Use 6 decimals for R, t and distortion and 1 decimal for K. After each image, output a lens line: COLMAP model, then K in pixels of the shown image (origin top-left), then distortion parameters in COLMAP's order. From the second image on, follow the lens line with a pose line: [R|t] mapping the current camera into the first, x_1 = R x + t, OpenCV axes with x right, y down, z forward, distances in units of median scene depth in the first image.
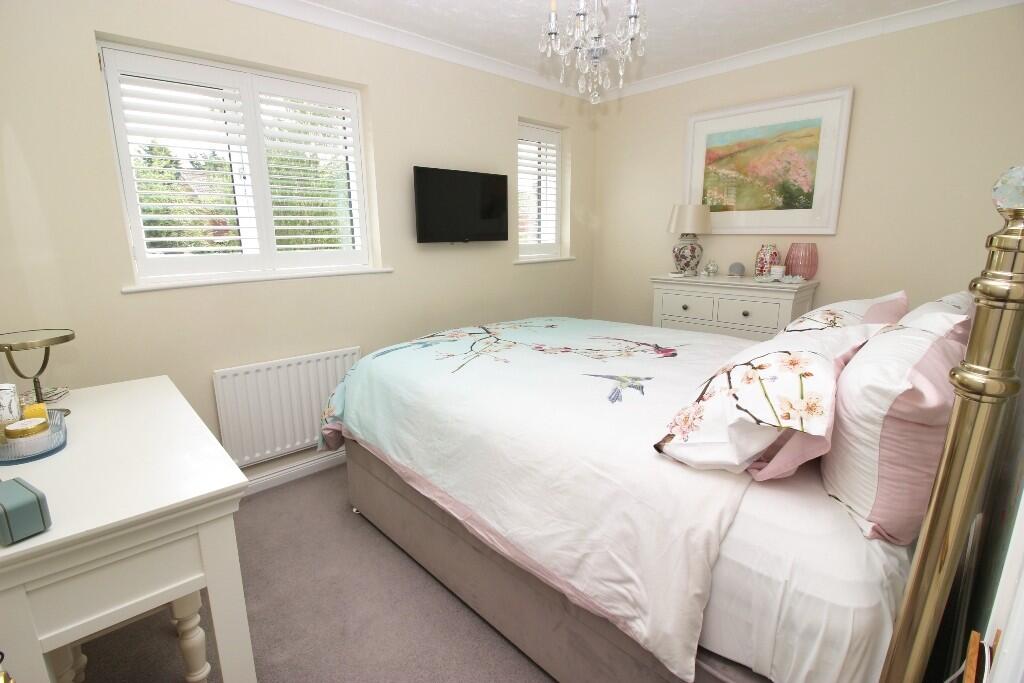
lens RADIAL K [[475.2, 0, 509.3], [0, 475.2, 333.2], [0, 0, 1]] dist [0.003203, -0.015060]
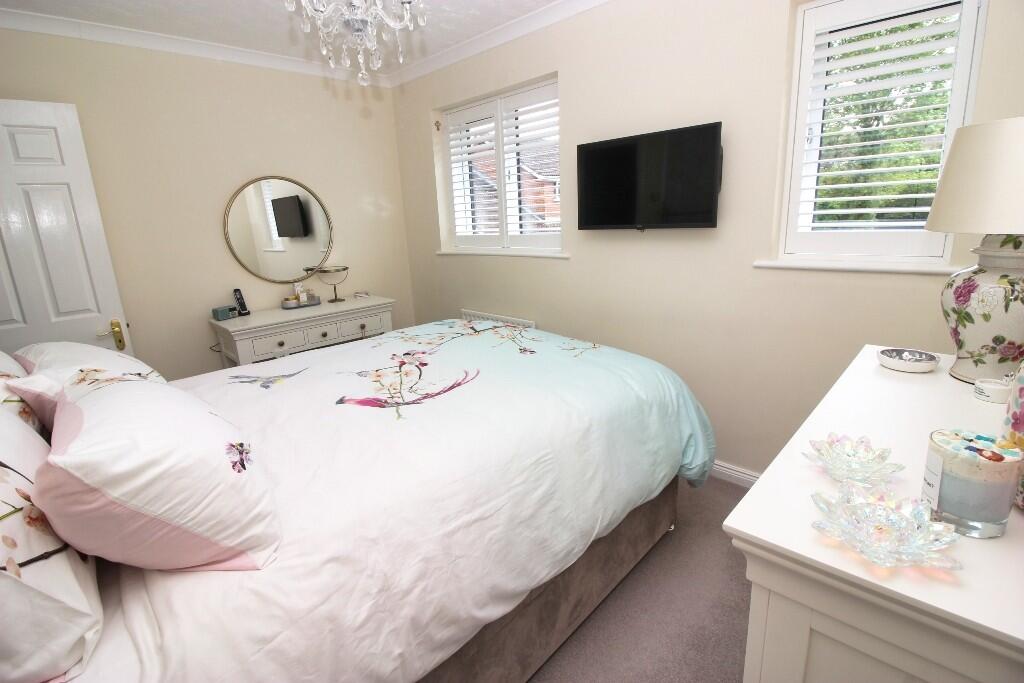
lens RADIAL K [[475.2, 0, 509.3], [0, 475.2, 333.2], [0, 0, 1]] dist [0.003203, -0.015060]
pose [[0.045591, 0.258945, -0.964816, 0.822442], [-0.153187, 0.956209, 0.249396, -0.229489], [0.987145, 0.136427, 0.083262, 0.903106]]
